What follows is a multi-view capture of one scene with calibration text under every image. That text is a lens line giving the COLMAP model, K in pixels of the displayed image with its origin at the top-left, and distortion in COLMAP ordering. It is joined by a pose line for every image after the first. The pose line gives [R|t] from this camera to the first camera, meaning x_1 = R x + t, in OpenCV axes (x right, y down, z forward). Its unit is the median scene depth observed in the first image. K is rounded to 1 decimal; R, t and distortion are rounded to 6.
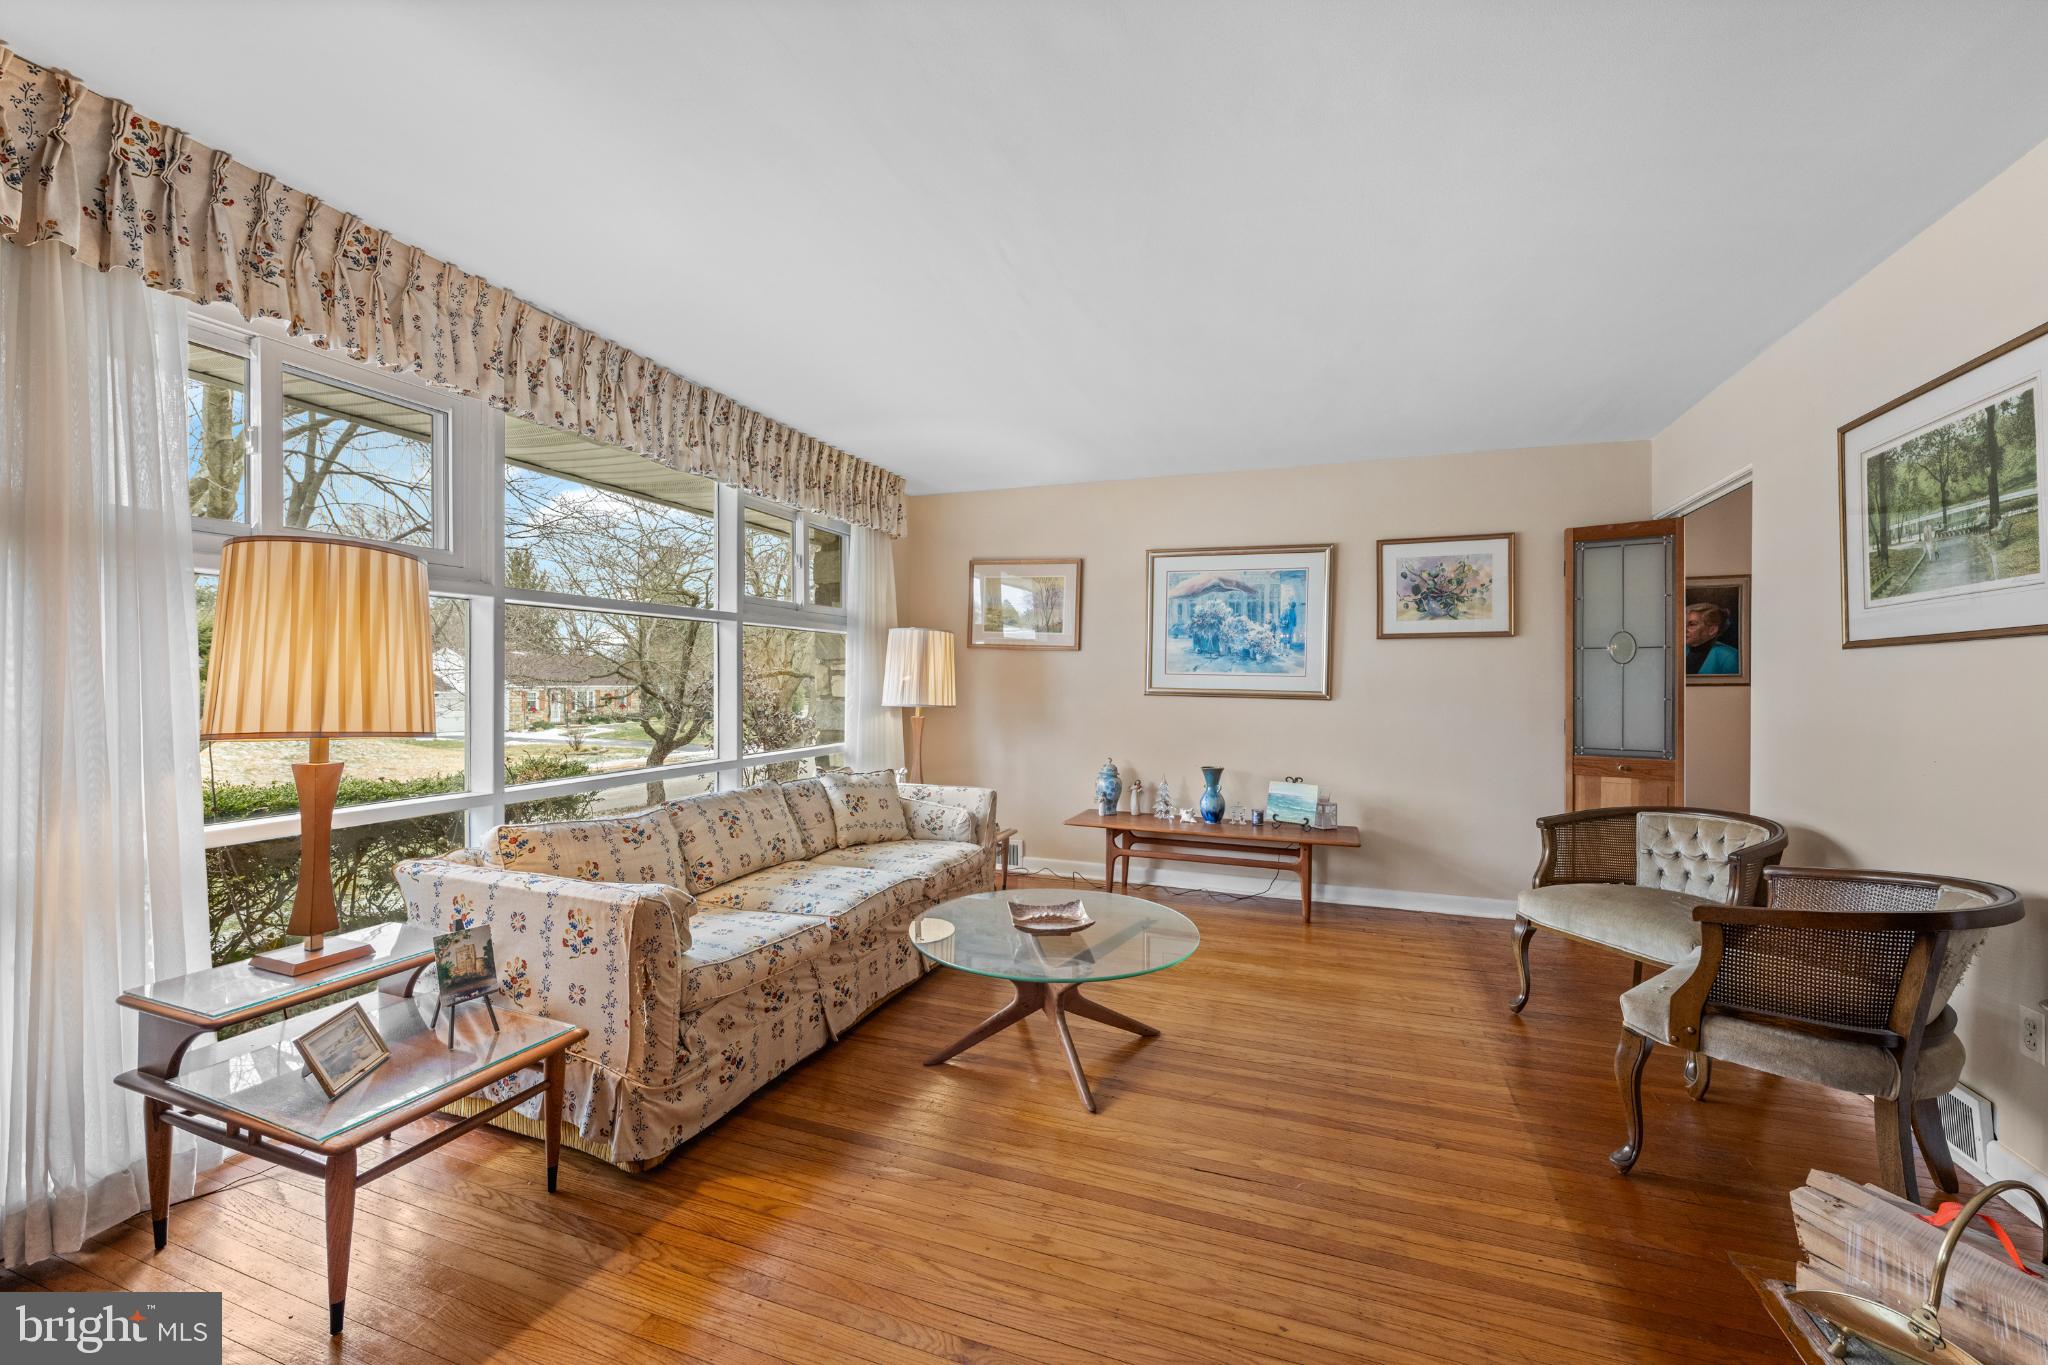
lens RADIAL K [[819.0, 0, 1019.2], [0, 819.0, 680.3], [0, 0, 1]] dist [-0.001172, -0.000103]
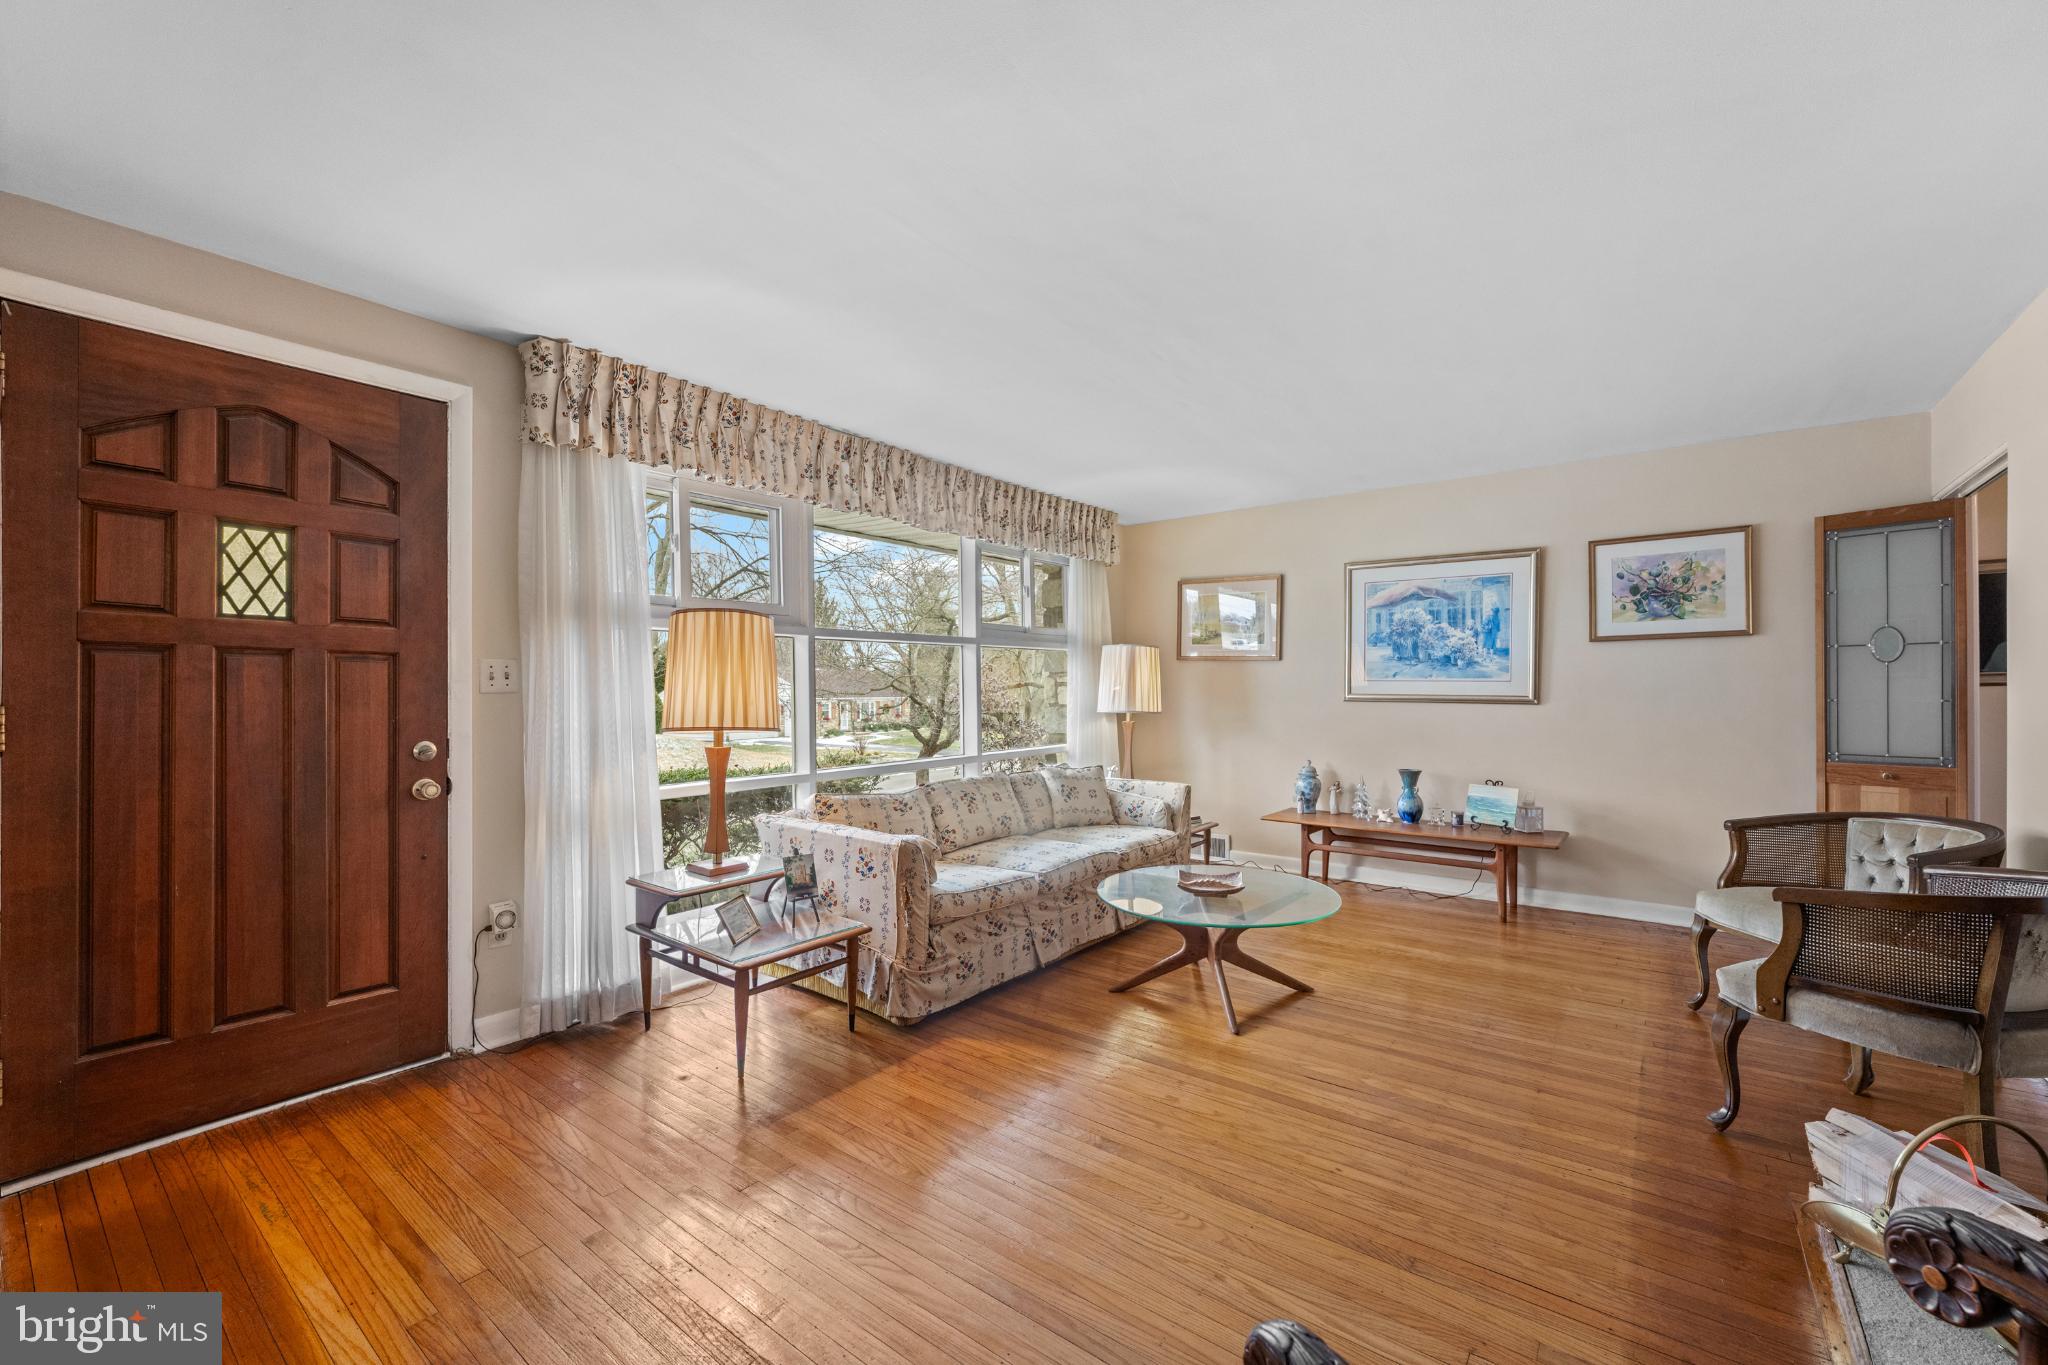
lens RADIAL K [[823.3, 0, 1018.4], [0, 823.3, 692.8], [0, 0, 1]] dist [-0.000160, 0.000125]
pose [[0.953435, -0.011507, -0.301380, 0.092509], [0.012870, 0.999914, 0.002536, -0.000832], [0.301325, -0.006297, 0.953501, -0.173503]]
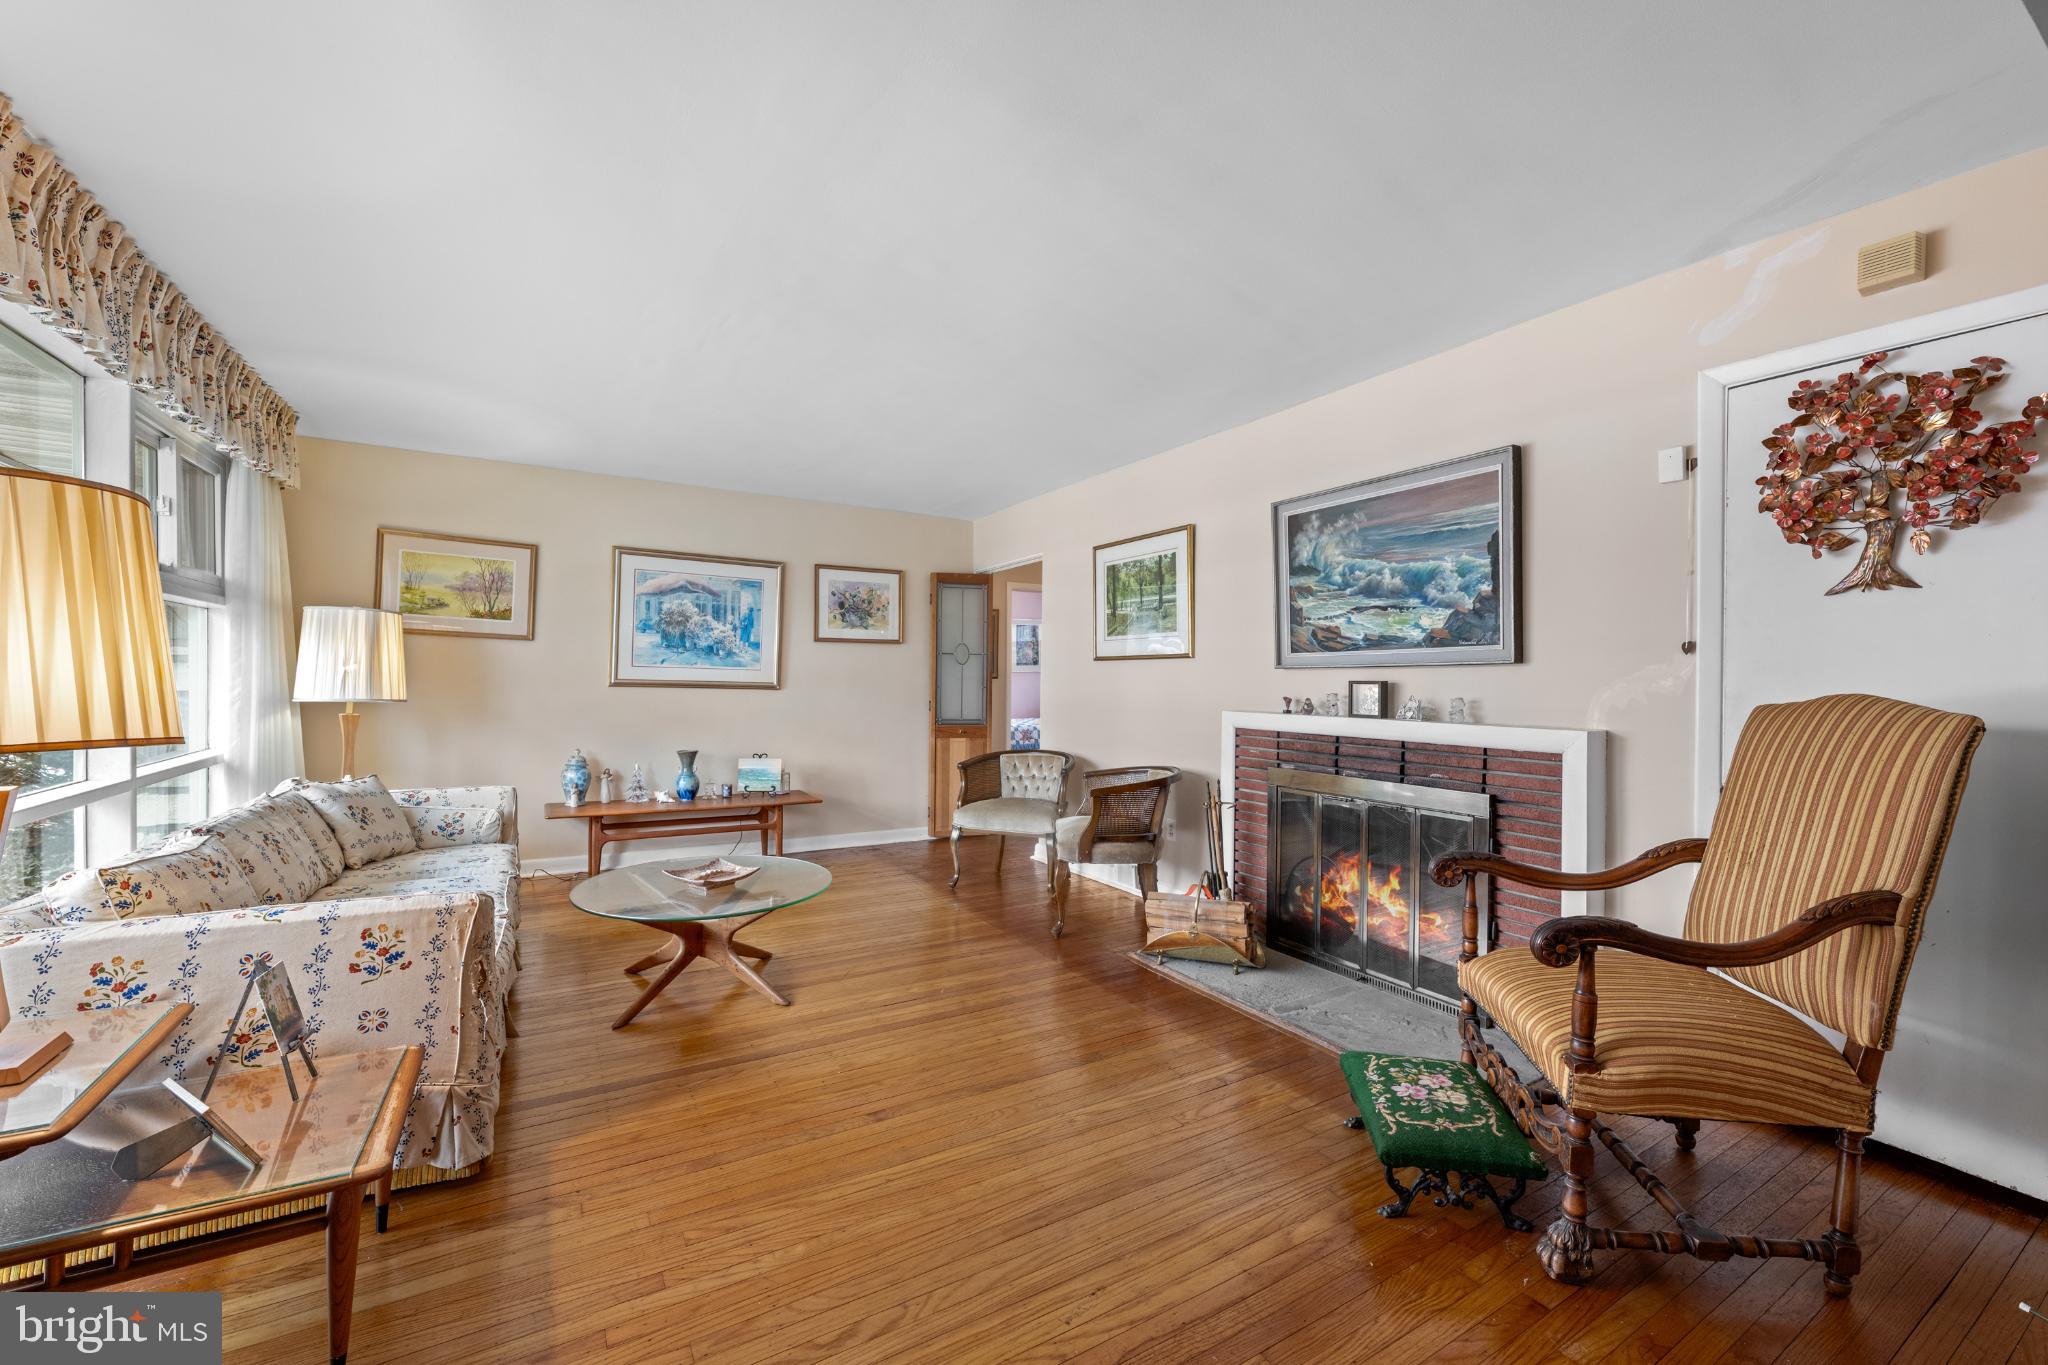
lens RADIAL K [[814.1, 0, 1019.7], [0, 814.1, 679.7], [0, 0, 1]] dist [-0.001330, 0.000092]
pose [[0.630352, 0.000921, 0.776309, -0.402006], [-0.009445, 0.999934, 0.006483, -0.002323], [-0.776252, -0.011419, 0.630319, -0.057403]]
